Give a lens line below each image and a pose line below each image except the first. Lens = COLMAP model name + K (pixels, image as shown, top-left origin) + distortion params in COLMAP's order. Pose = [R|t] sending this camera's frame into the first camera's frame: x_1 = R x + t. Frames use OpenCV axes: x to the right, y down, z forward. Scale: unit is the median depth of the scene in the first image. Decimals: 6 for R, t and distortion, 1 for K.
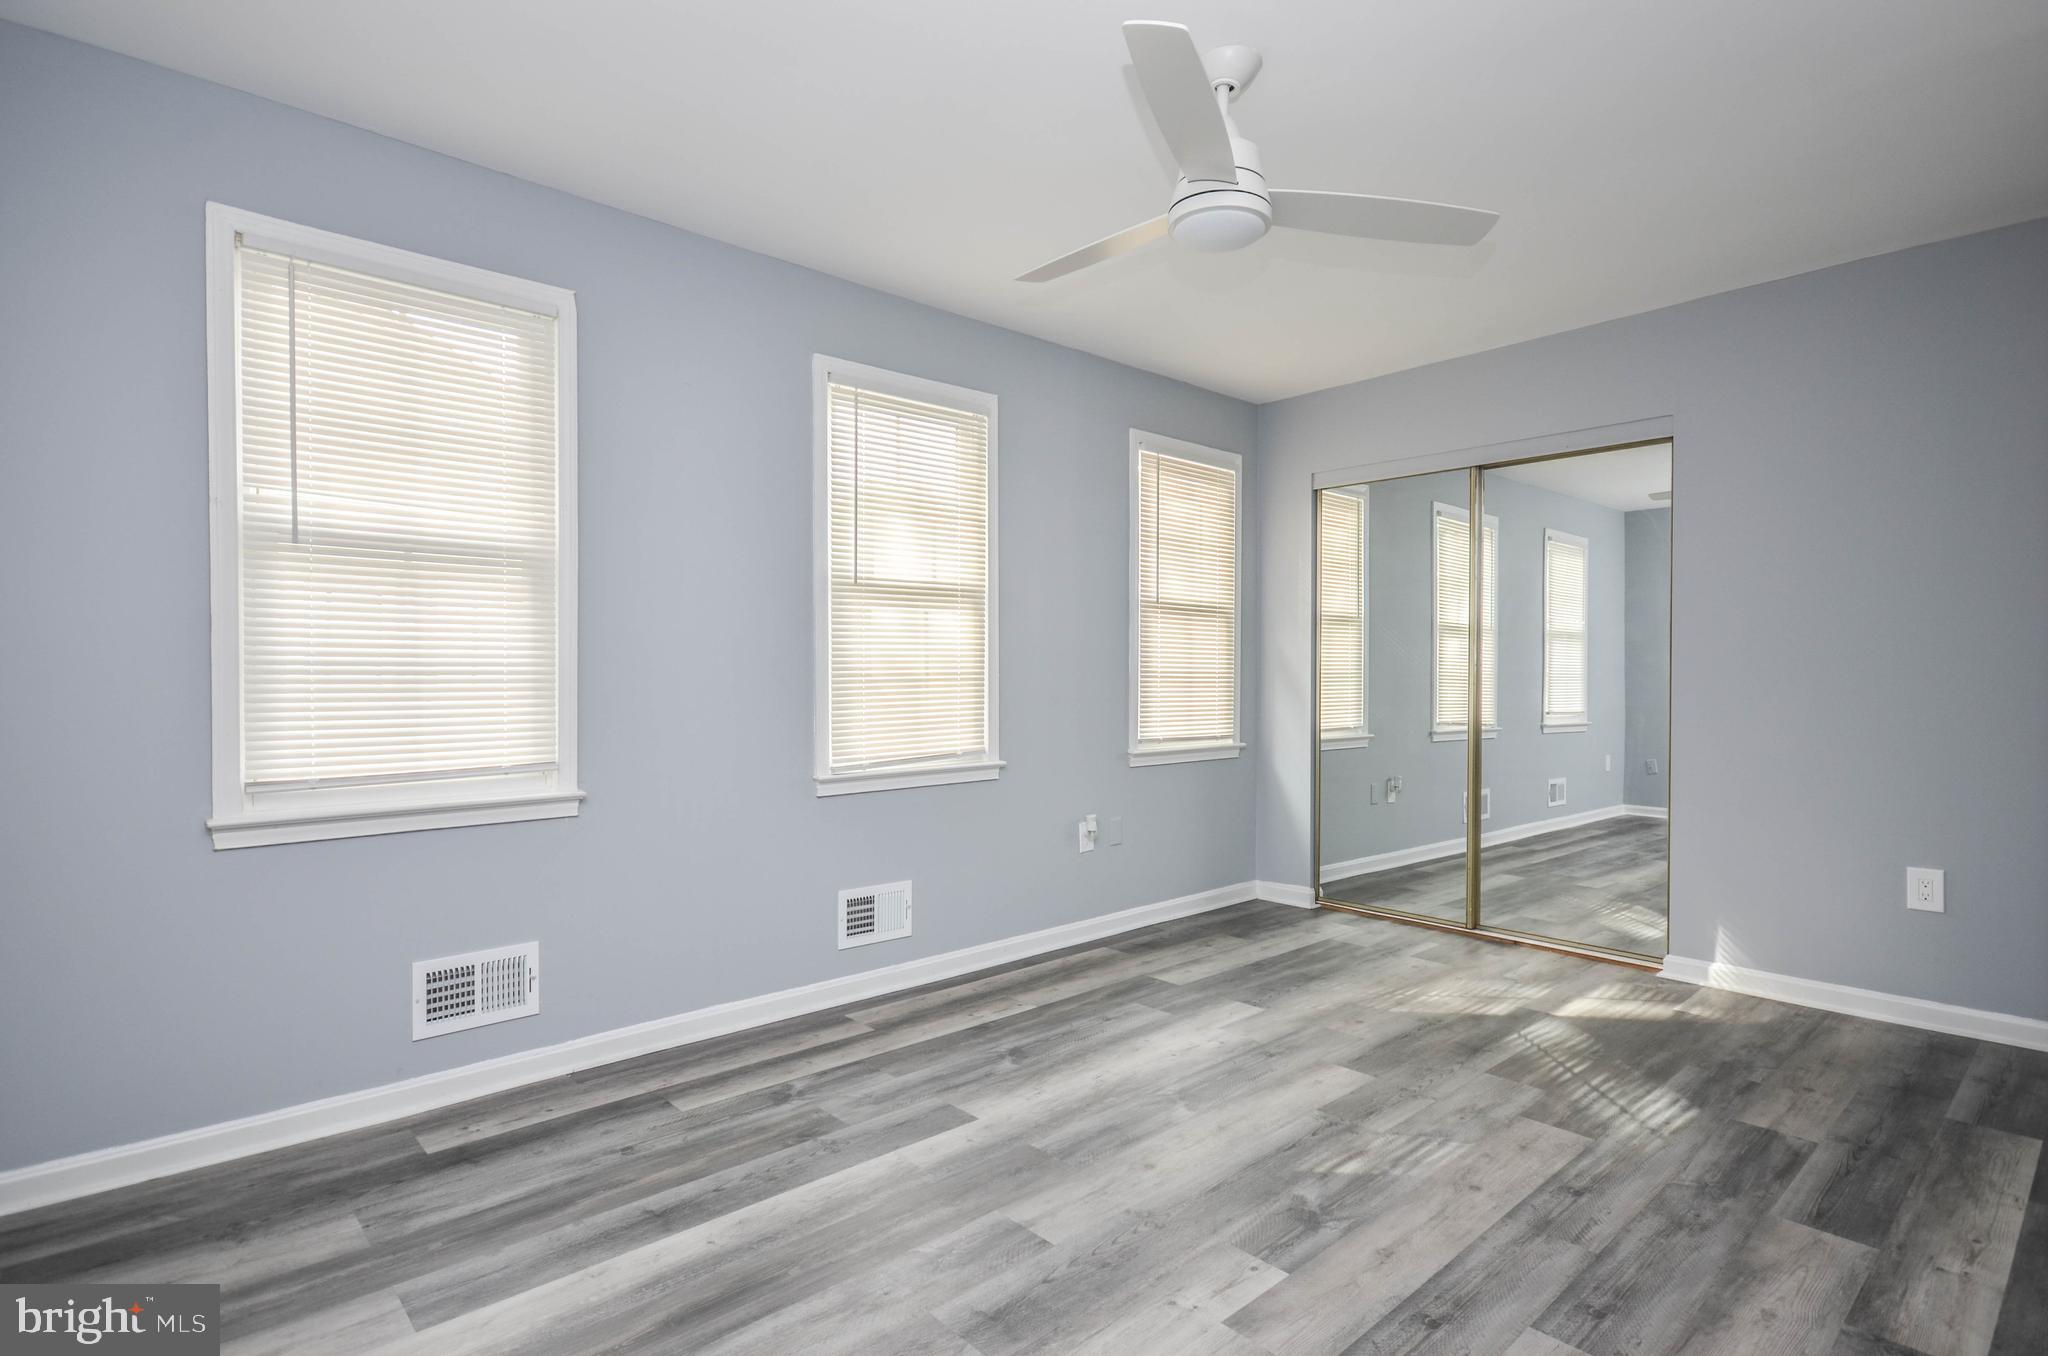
lens RADIAL K [[1033.9, 0, 1055.8], [0, 1033.9, 693.4], [0, 0, 1]] dist [0.011114, -0.001819]
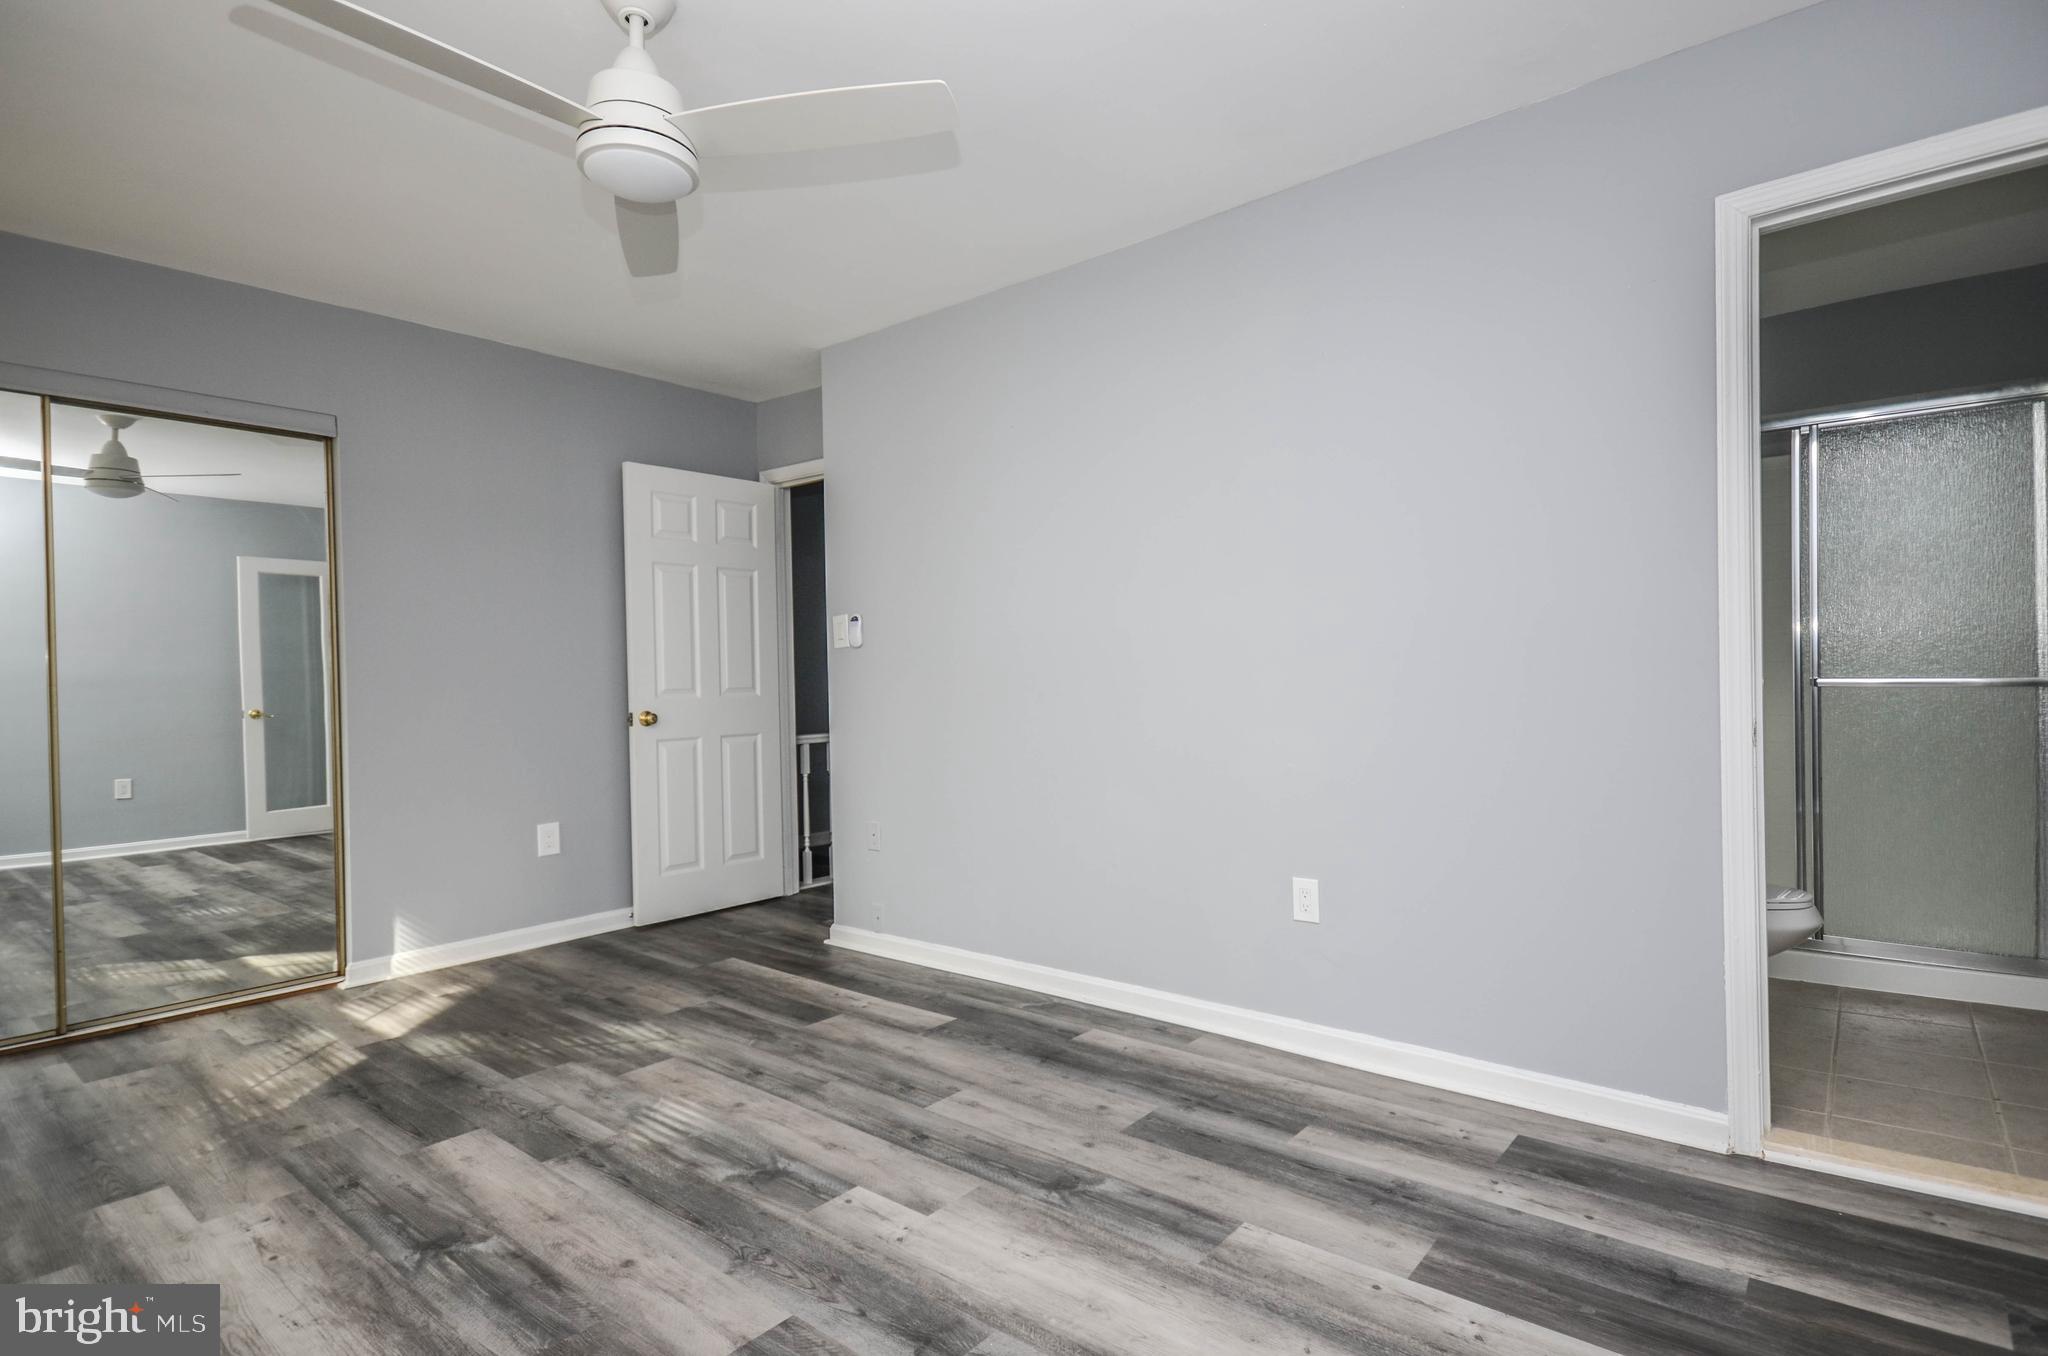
lens RADIAL K [[1033.9, 0, 1032.4], [0, 1033.9, 681.5], [0, 0, 1]] dist [0.011114, -0.001819]
pose [[-0.137960, -0.003951, 0.990430, -0.628667], [0.034506, 0.999366, 0.008793, -0.005431], [-0.989837, 0.035389, -0.137736, 0.626556]]
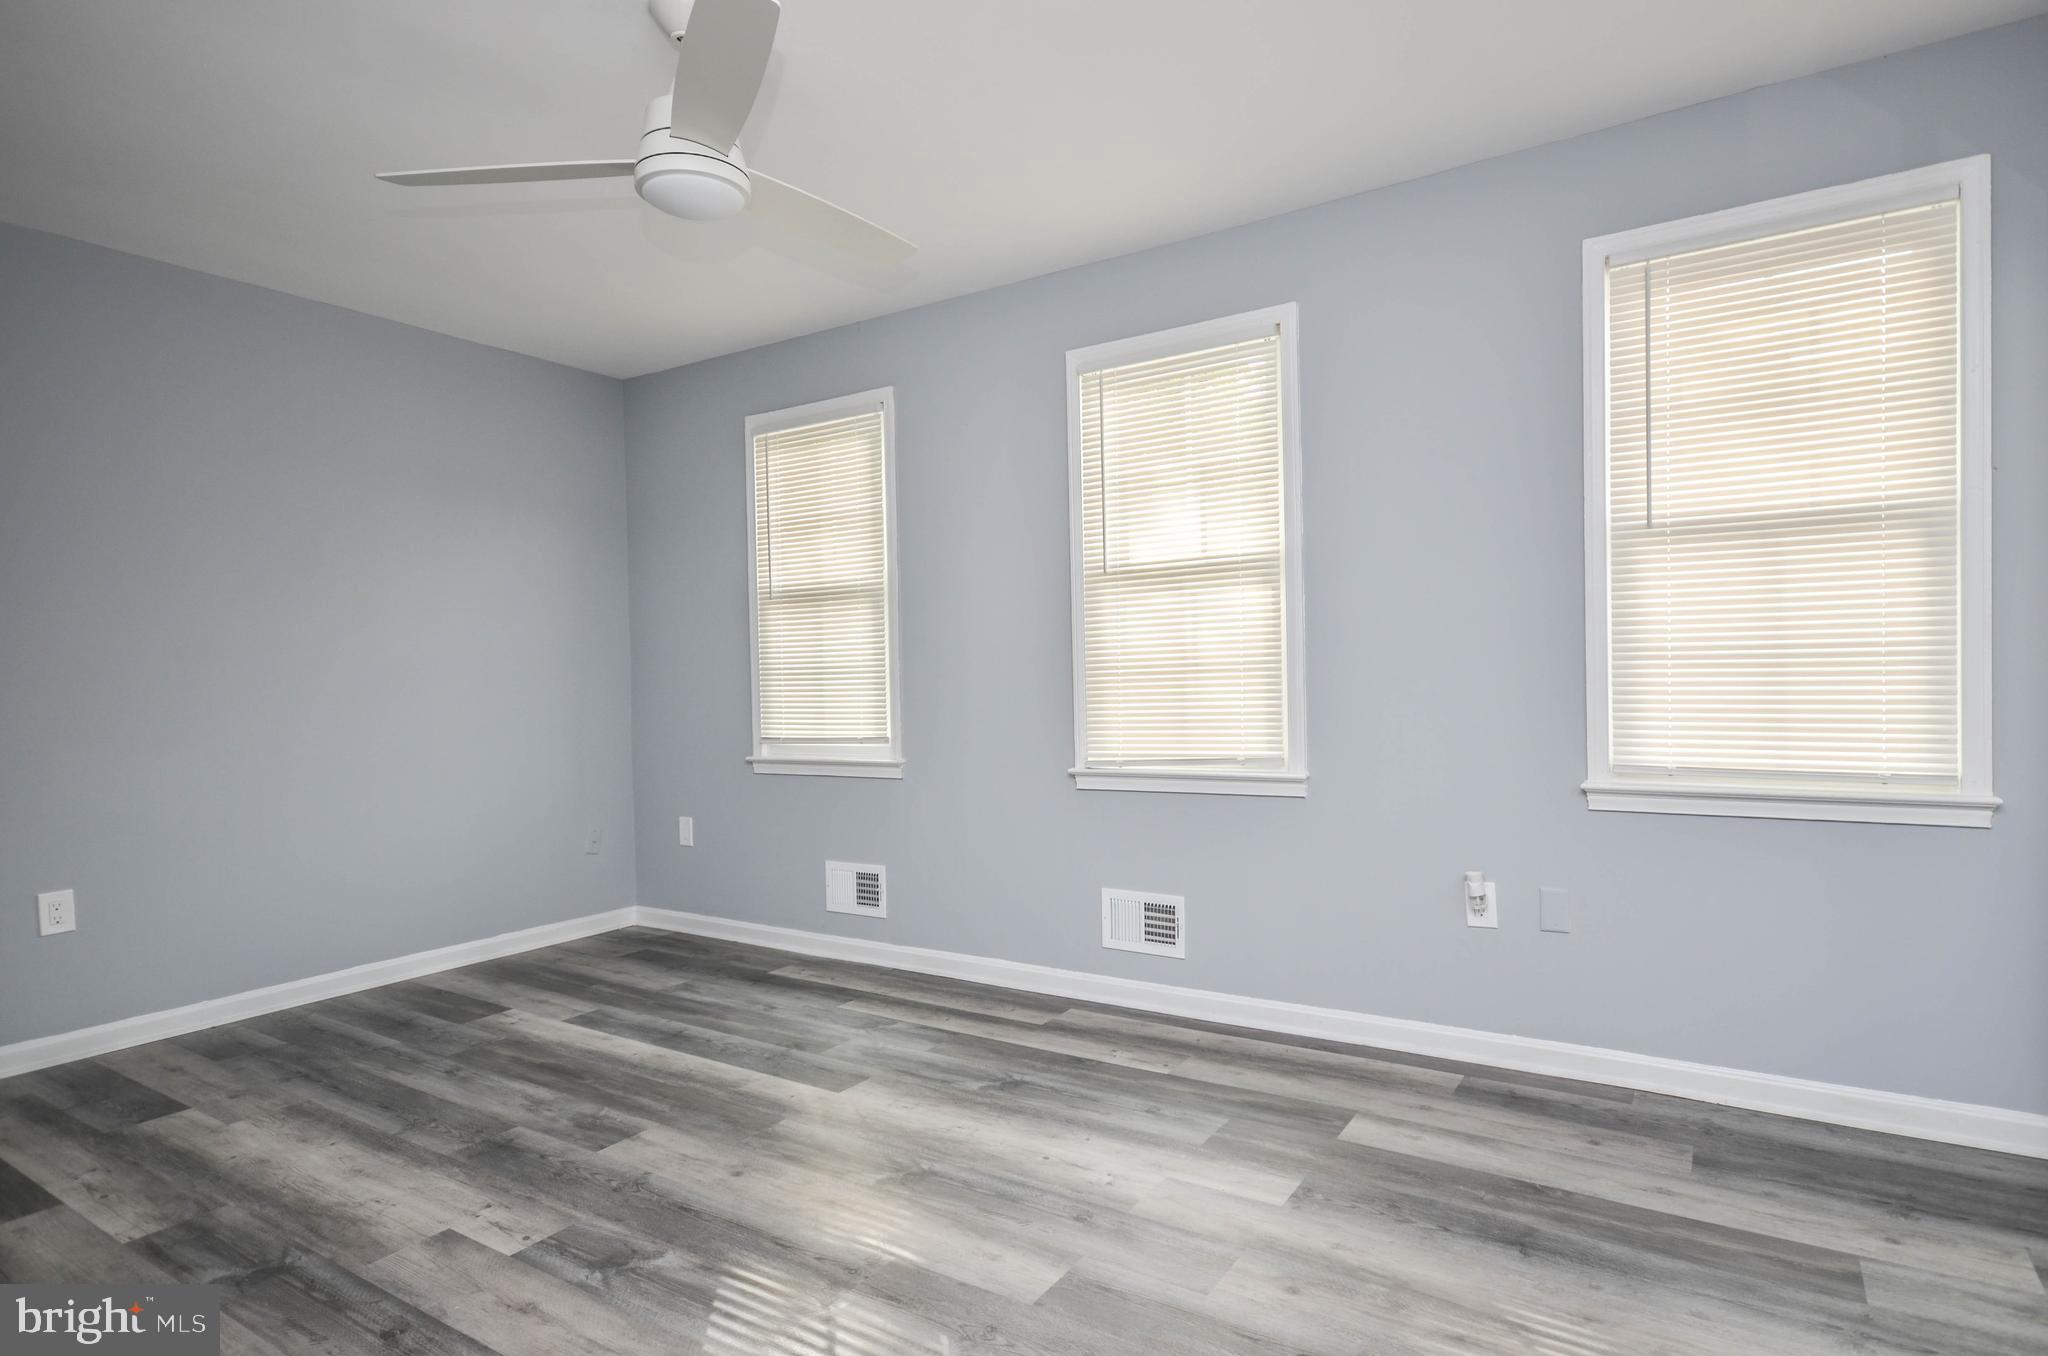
lens RADIAL K [[1067.4, 0, 1014.9], [0, 1067.4, 693.5], [0, 0, 1]] dist [0.011925, -0.001238]
pose [[0.240506, 0.012924, -0.970562, 0.916308], [0.005963, 0.999873, 0.014792, -0.011115], [0.970629, -0.009345, 0.240398, 0.819580]]
